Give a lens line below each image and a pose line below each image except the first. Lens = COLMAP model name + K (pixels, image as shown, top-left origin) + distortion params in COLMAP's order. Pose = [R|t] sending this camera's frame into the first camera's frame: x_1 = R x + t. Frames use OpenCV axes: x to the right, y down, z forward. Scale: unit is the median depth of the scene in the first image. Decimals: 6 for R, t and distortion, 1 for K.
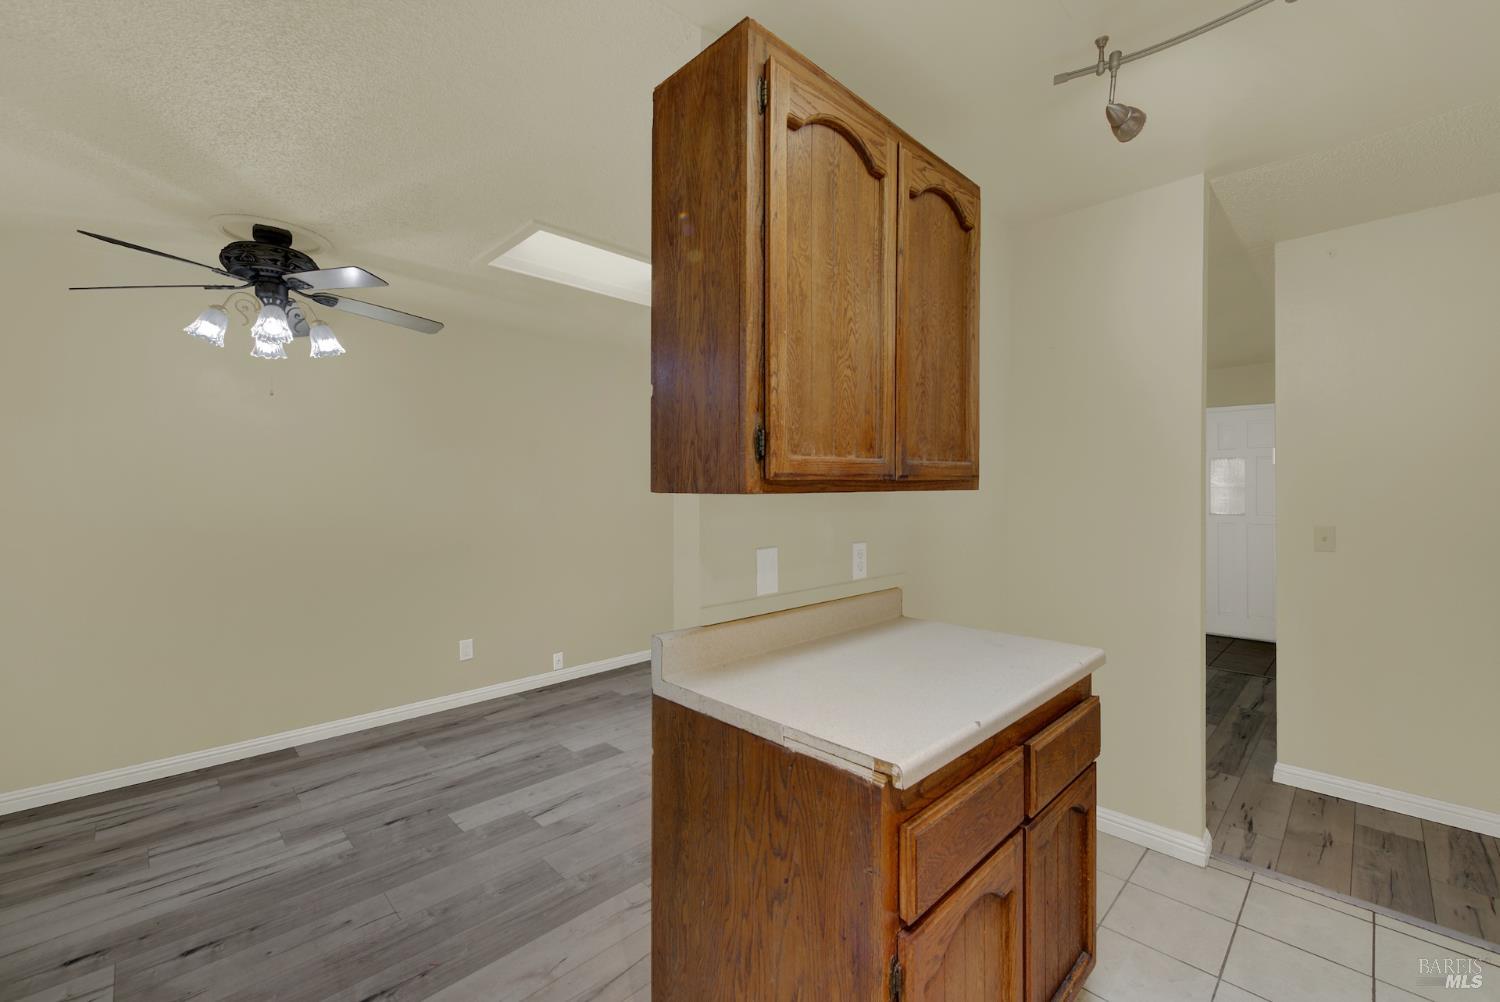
lens RADIAL K [[610.5, 0, 766.7], [0, 610.5, 495.4], [0, 0, 1]] dist [0.007463, -0.003561]
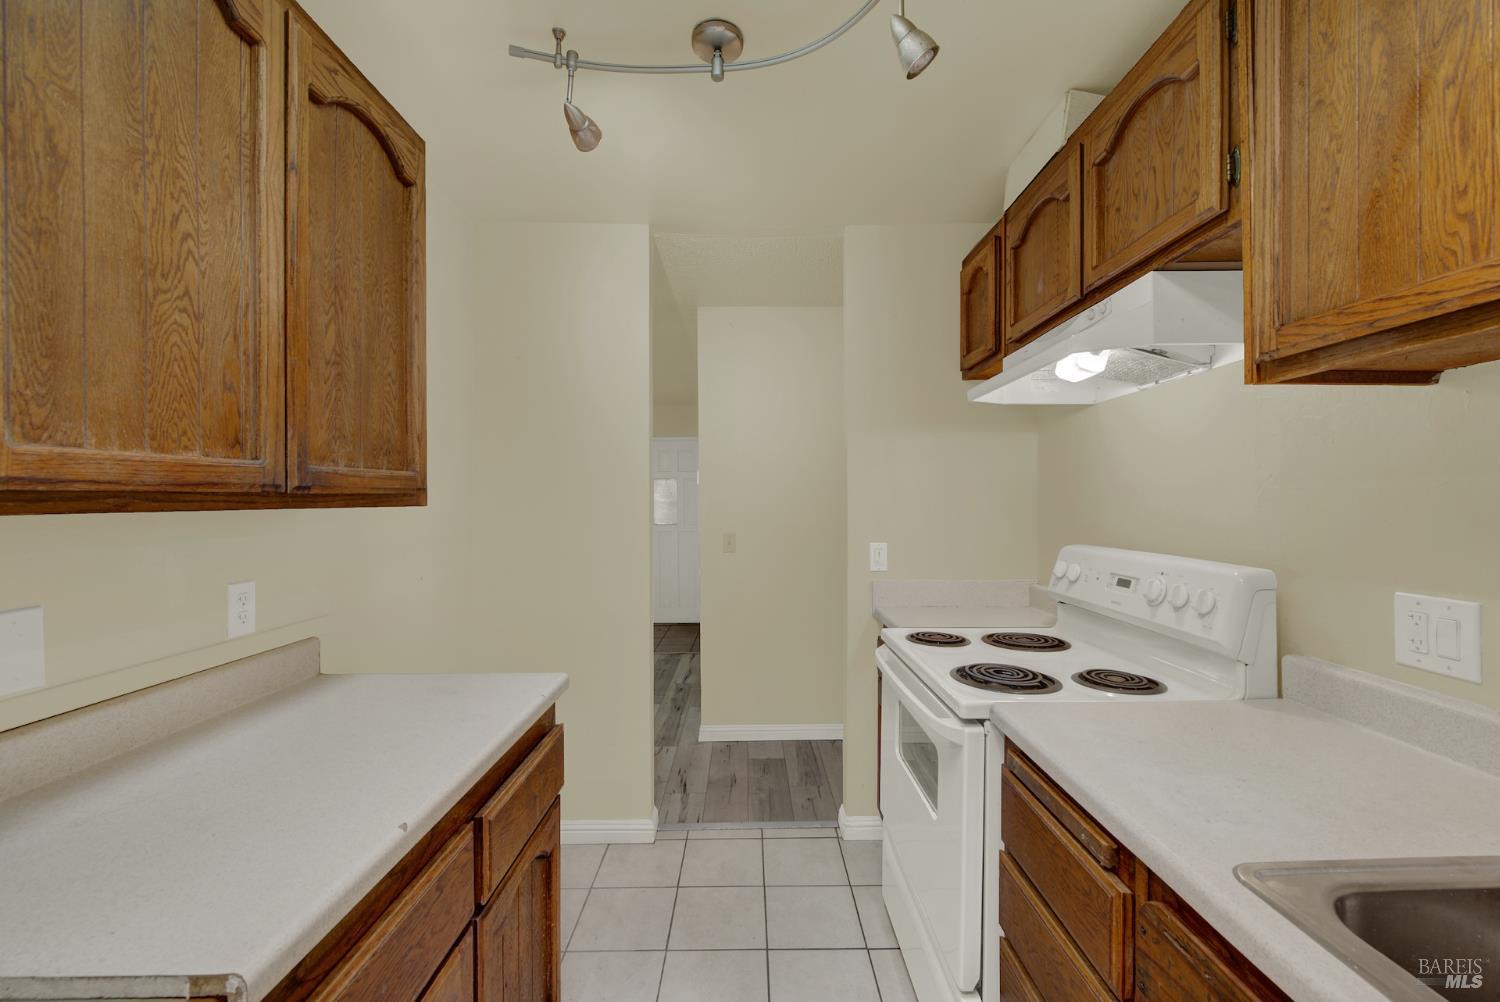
lens RADIAL K [[610.5, 0, 757.9], [0, 610.5, 501.8], [0, 0, 1]] dist [0.007463, -0.003561]
pose [[0.698489, -0.001933, 0.715618, 0.060238], [0.010818, 0.999911, -0.007859, -0.002472], [-0.715539, 0.013231, 0.698448, 0.092066]]
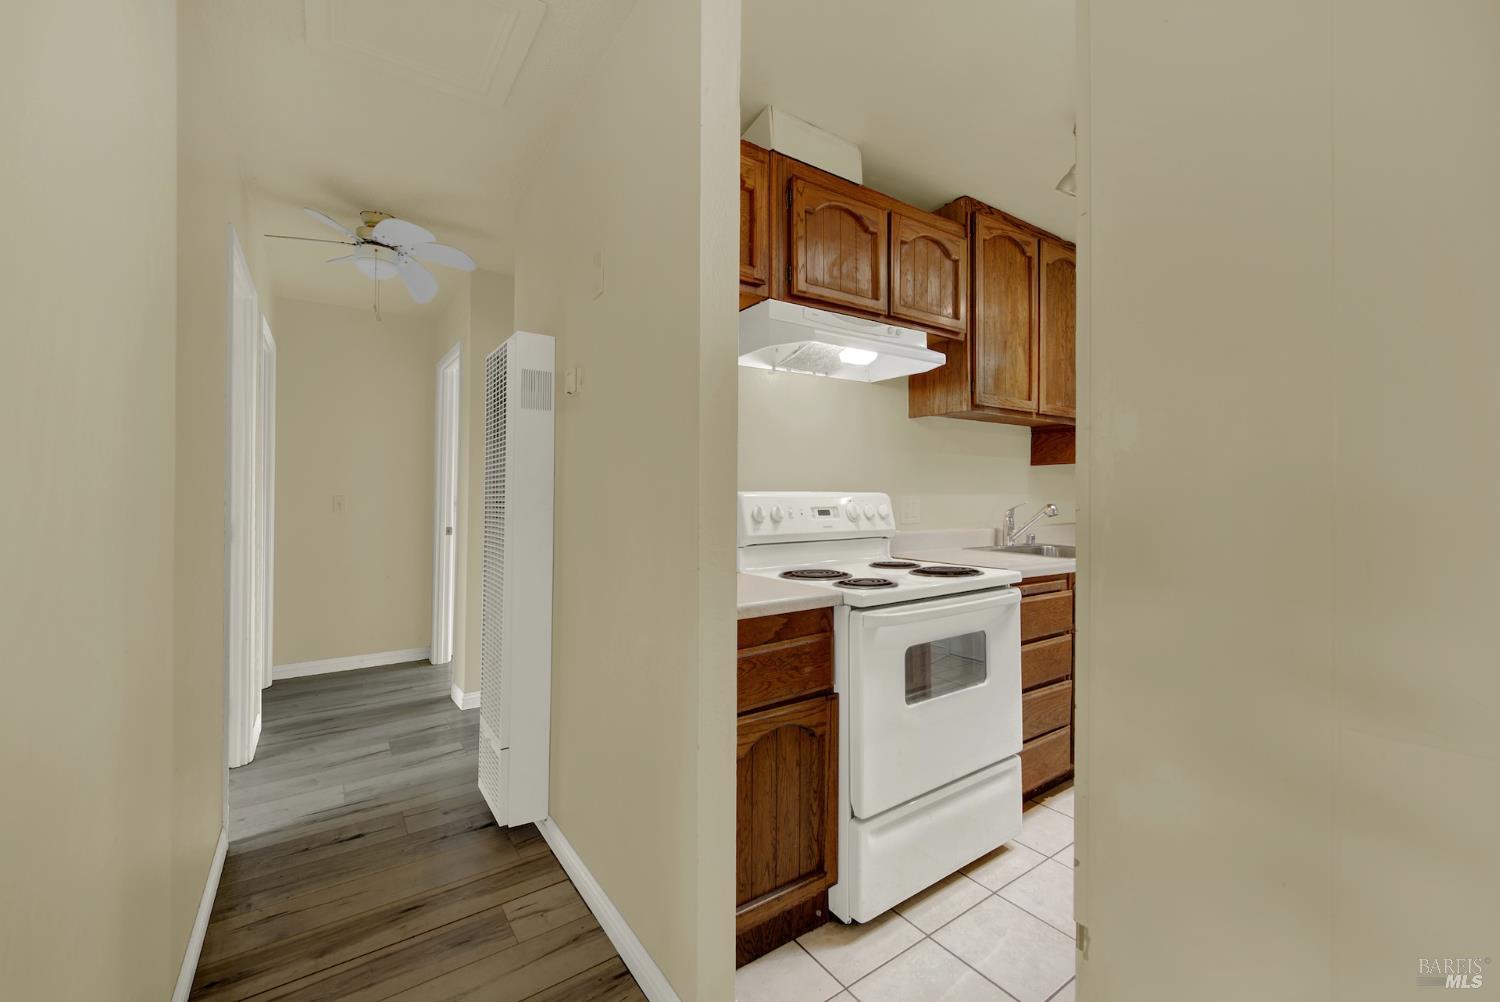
lens RADIAL K [[610.5, 0, 755.2], [0, 610.5, 494.8], [0, 0, 1]] dist [0.007463, -0.003561]
pose [[-0.982848, -0.000662, 0.184415, 0.910069], [0.001488, 0.999933, 0.011517, 0.058763], [-0.184410, 0.011594, -0.982781, 1.473553]]
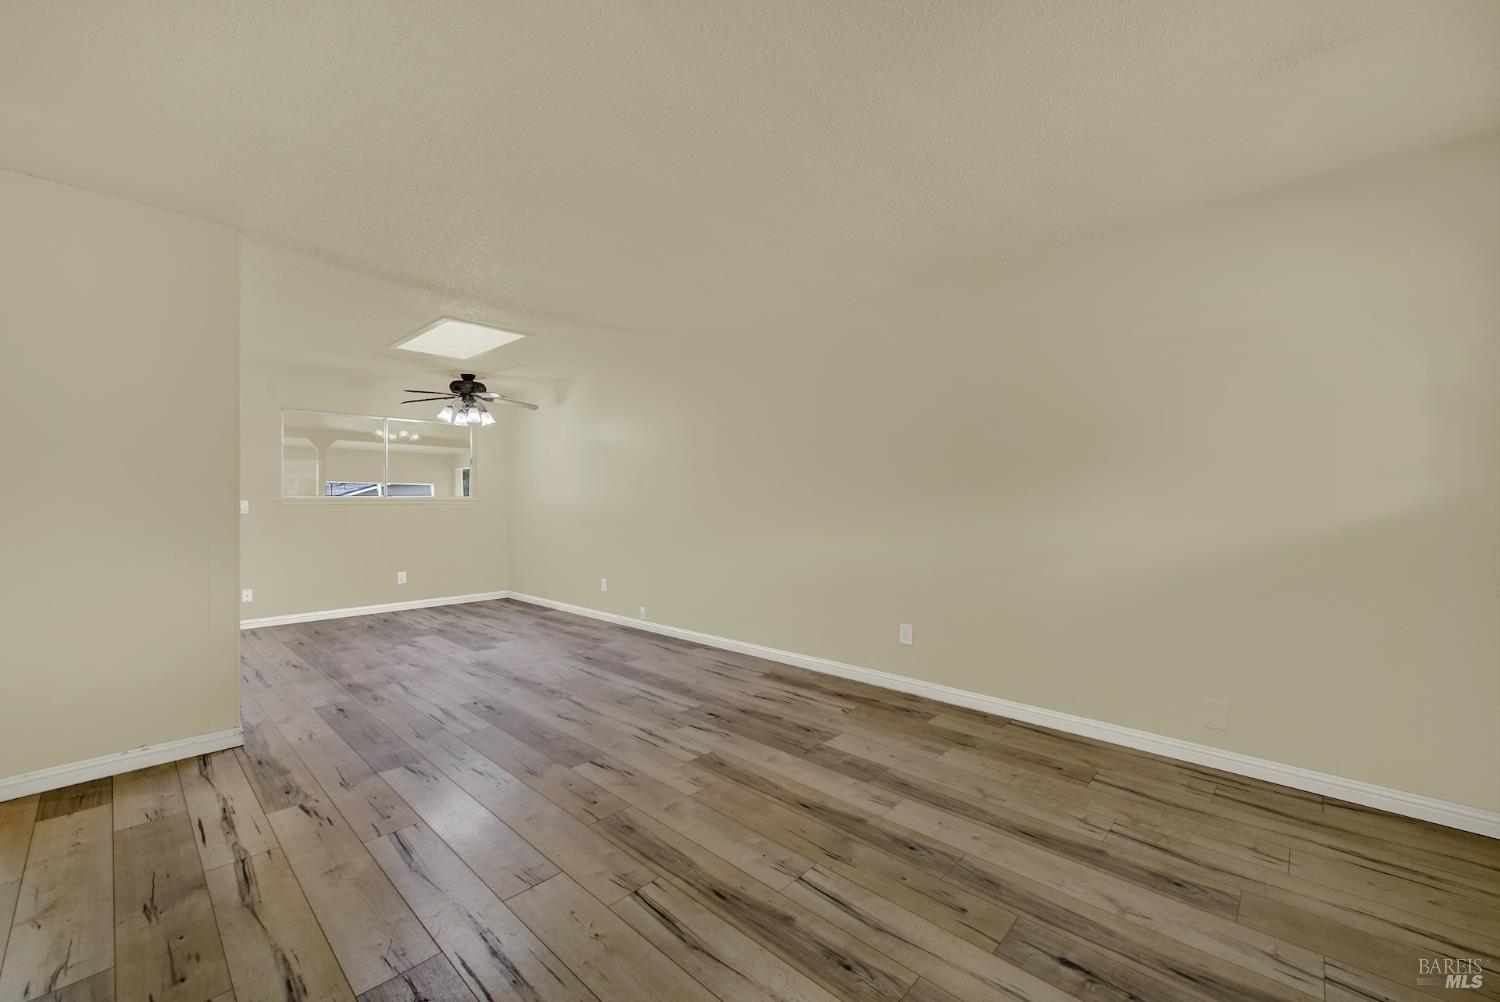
lens RADIAL K [[610.5, 0, 752.3], [0, 610.5, 495.0], [0, 0, 1]] dist [0.007463, -0.003561]
pose [[0.014348, -0.005957, -0.999879, 1.968522], [-0.002126, 0.999980, -0.005988, 0.074472], [0.999895, 0.002212, 0.014335, 2.571218]]
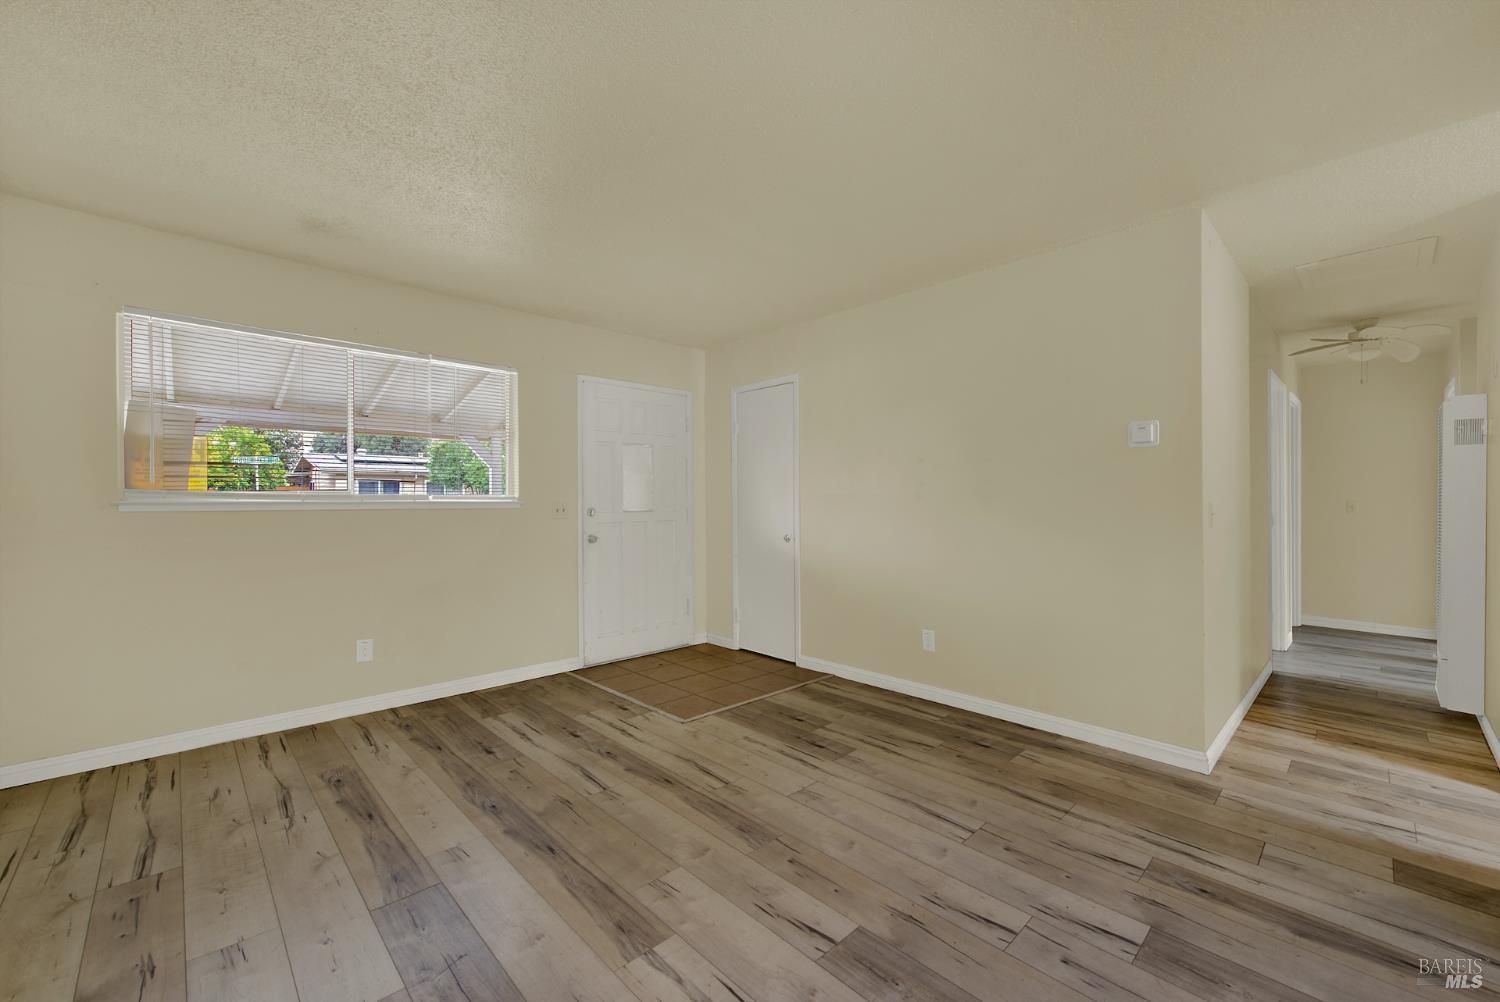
lens RADIAL K [[610.5, 0, 753.0], [0, 610.5, 483.8], [0, 0, 1]] dist [0.007463, -0.003561]
pose [[0.035641, 0.029661, 0.998924, -0.187116], [0.004349, 0.999545, -0.029835, 0.074569], [-0.999355, 0.005408, 0.035496, 2.314524]]
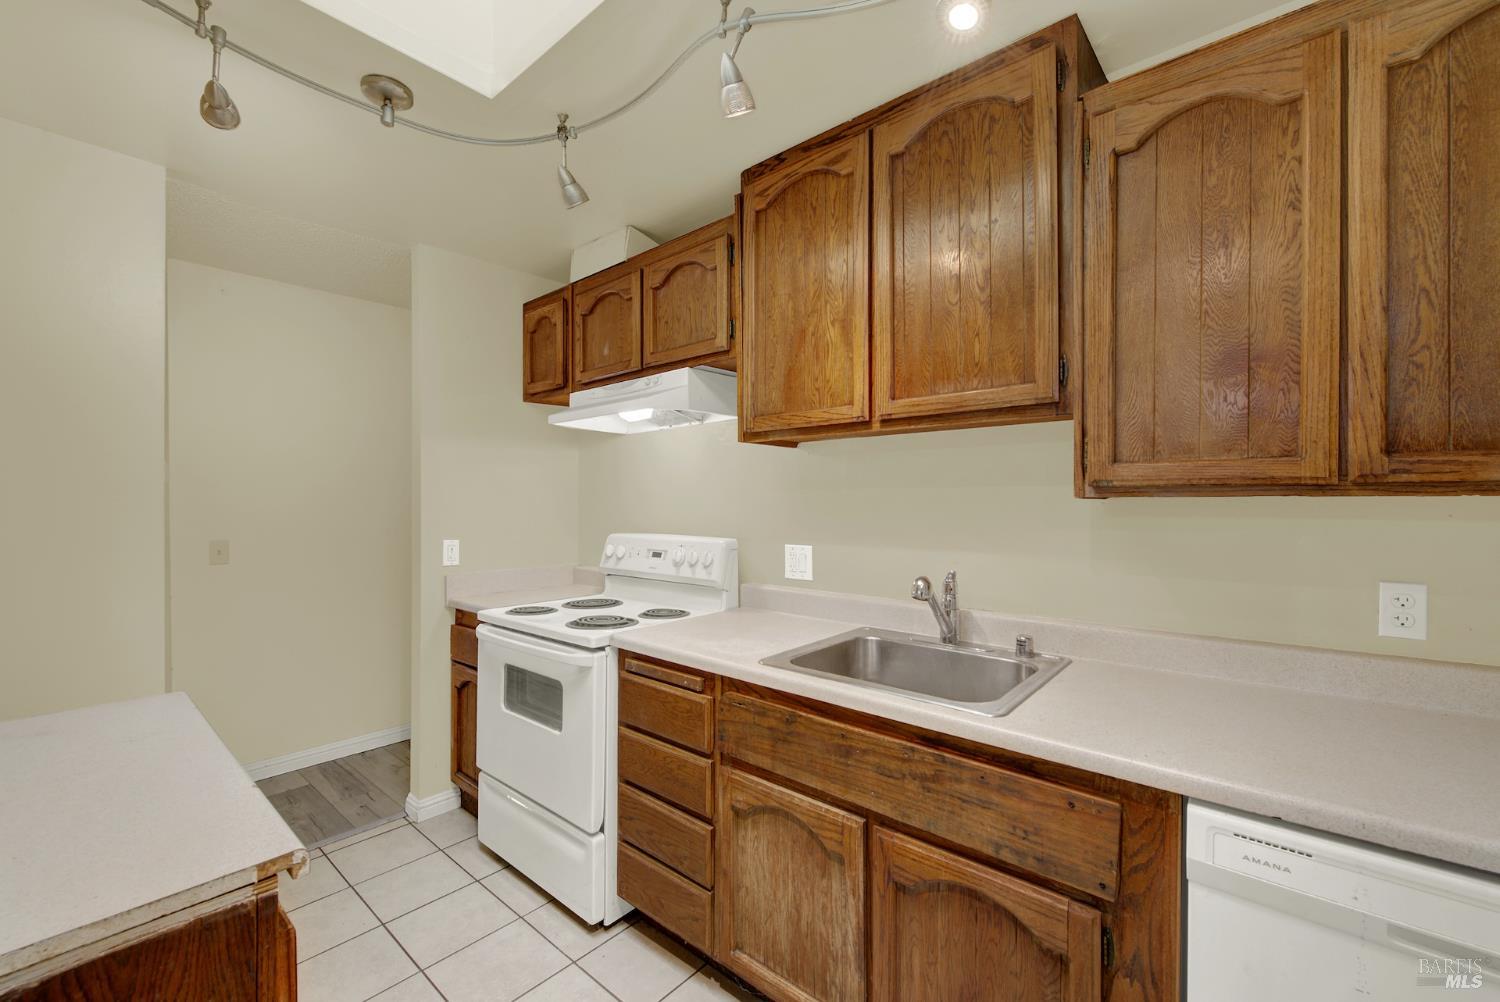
lens RADIAL K [[610.5, 0, 749.6], [0, 610.5, 498.2], [0, 0, 1]] dist [0.007463, -0.003561]
pose [[-0.059975, 0.006910, 0.998176, -0.285642], [0.013772, 0.999887, -0.006094, -0.001590], [-0.998105, 0.013381, -0.060063, 0.198687]]
